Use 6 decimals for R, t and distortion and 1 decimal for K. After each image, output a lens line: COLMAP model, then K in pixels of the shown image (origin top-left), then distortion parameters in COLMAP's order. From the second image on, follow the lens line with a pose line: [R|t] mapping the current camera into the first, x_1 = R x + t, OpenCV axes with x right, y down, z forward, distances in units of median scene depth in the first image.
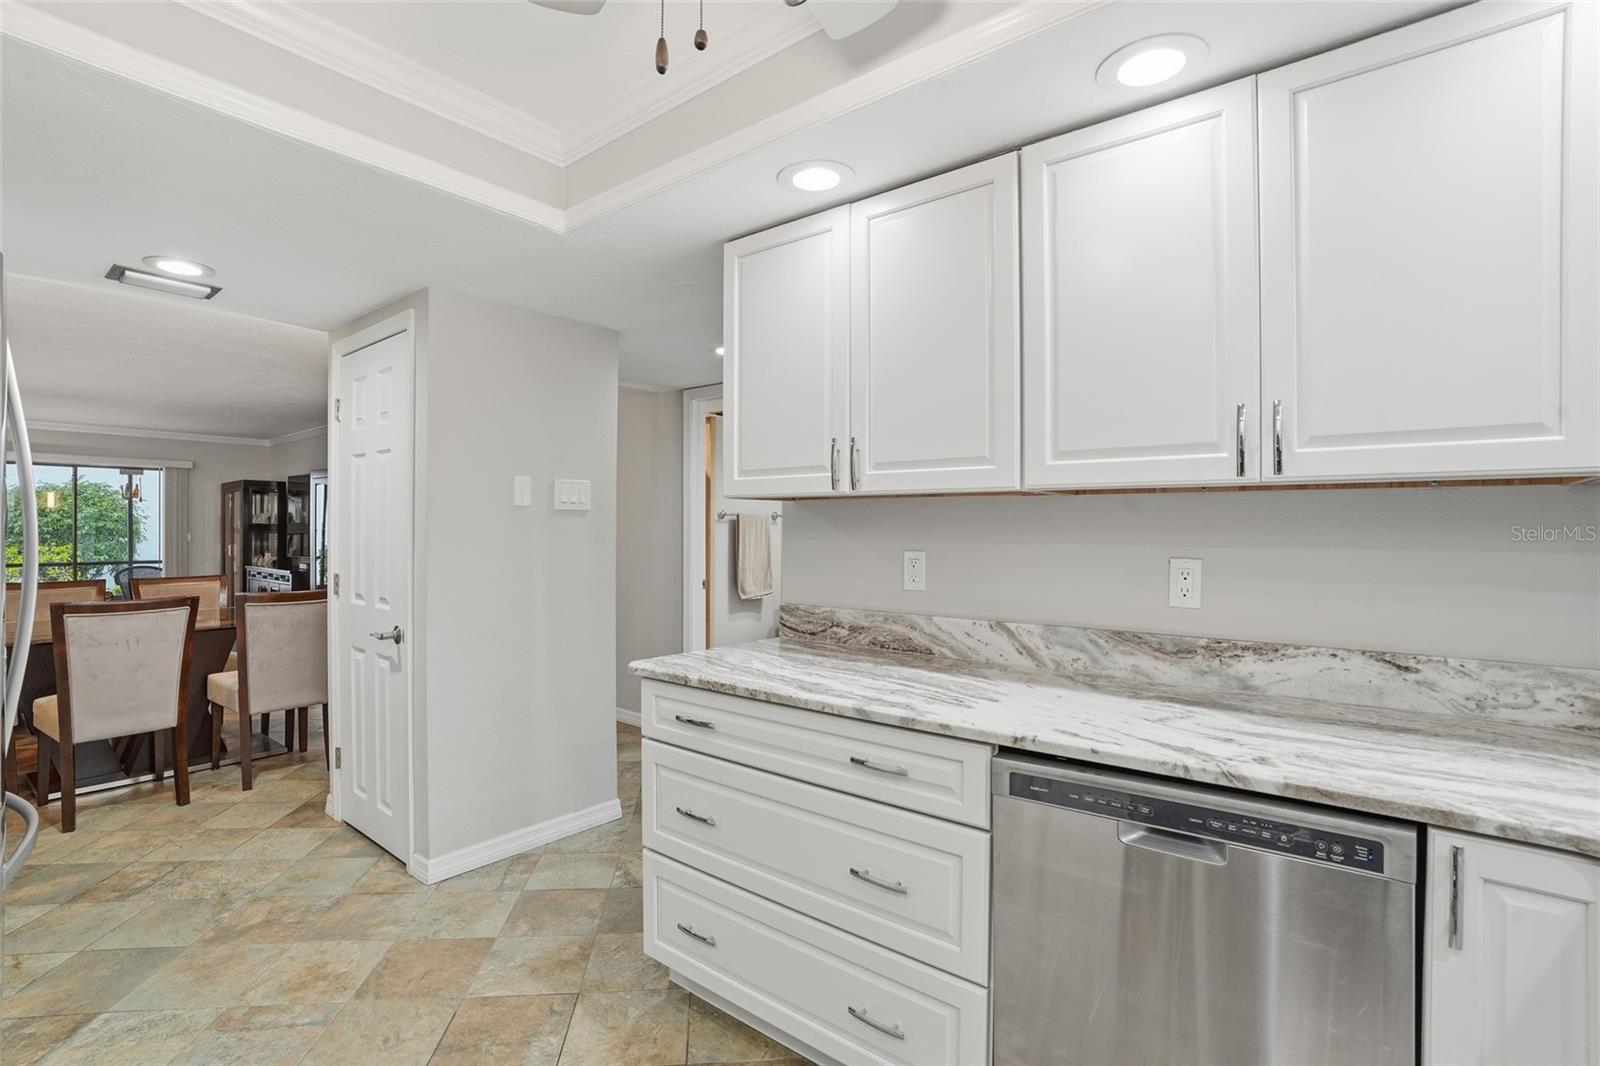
lens RADIAL K [[752.8, 0, 805.9], [0, 752.8, 531.1], [0, 0, 1]] dist [-0.046062, 0.017386]
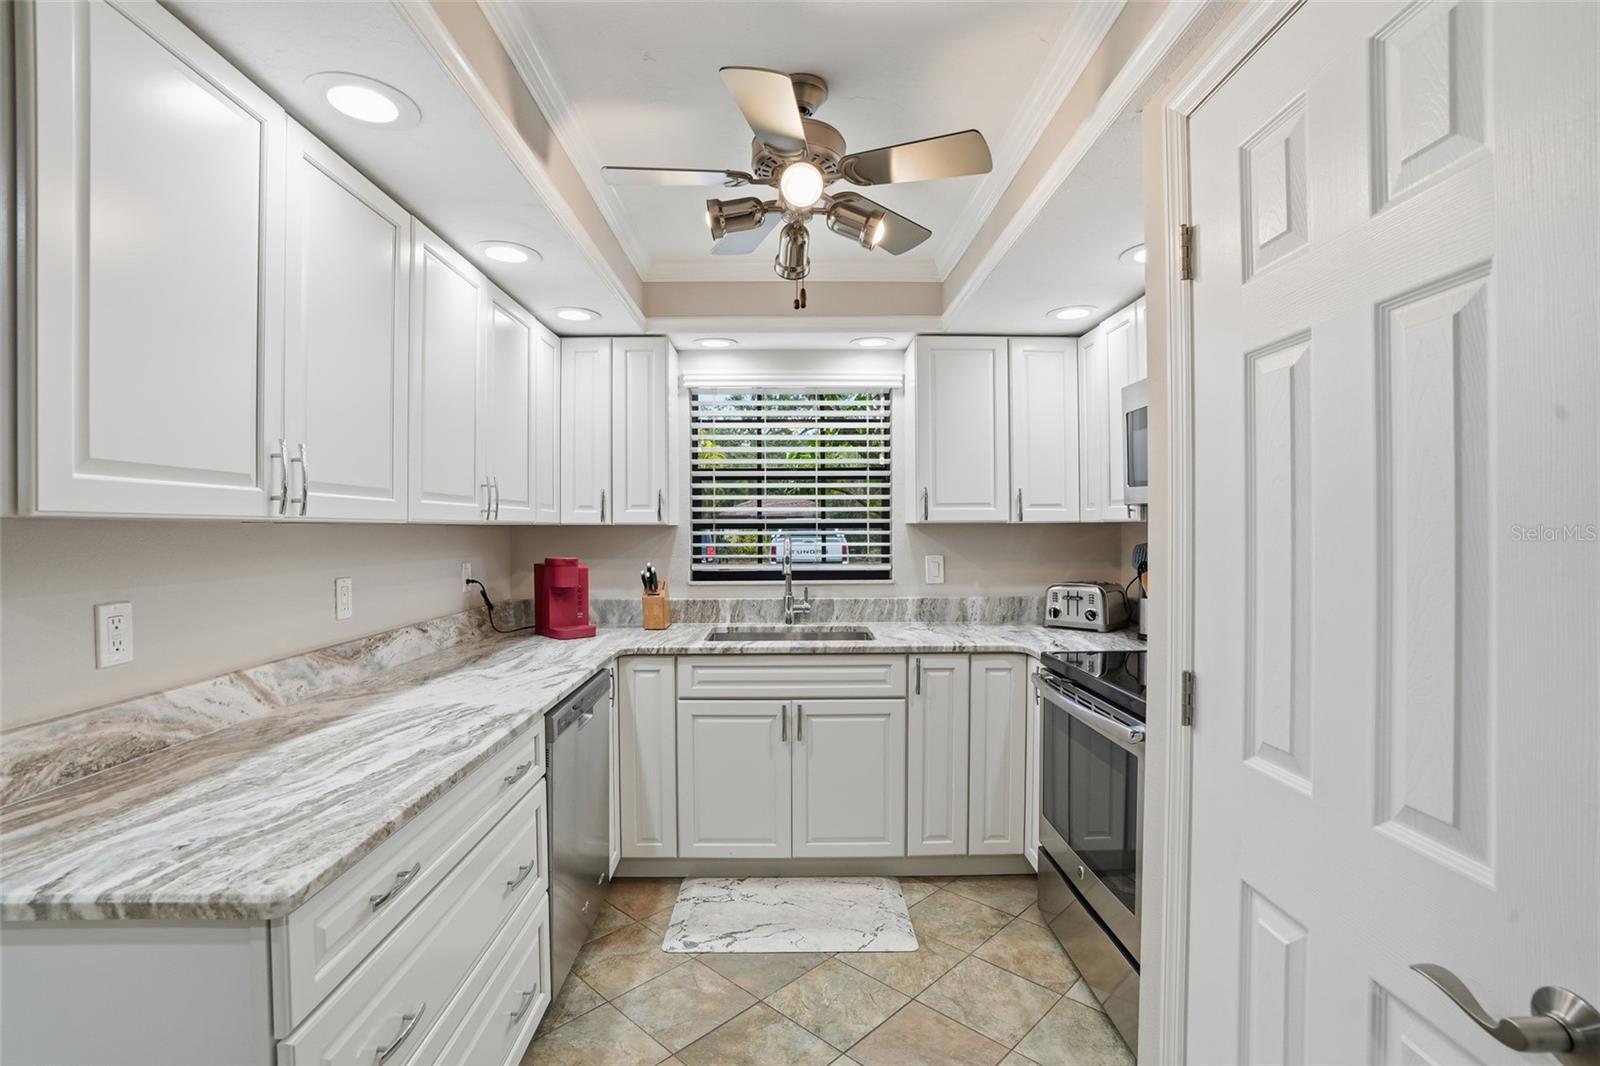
lens RADIAL K [[752.8, 0, 803.2], [0, 752.8, 532.3], [0, 0, 1]] dist [-0.046062, 0.017386]
pose [[-0.645851, -0.009299, 0.763407, -0.789043], [-0.001819, 0.999942, 0.010642, -0.045581], [-0.763462, 0.005485, -0.645830, 1.075402]]
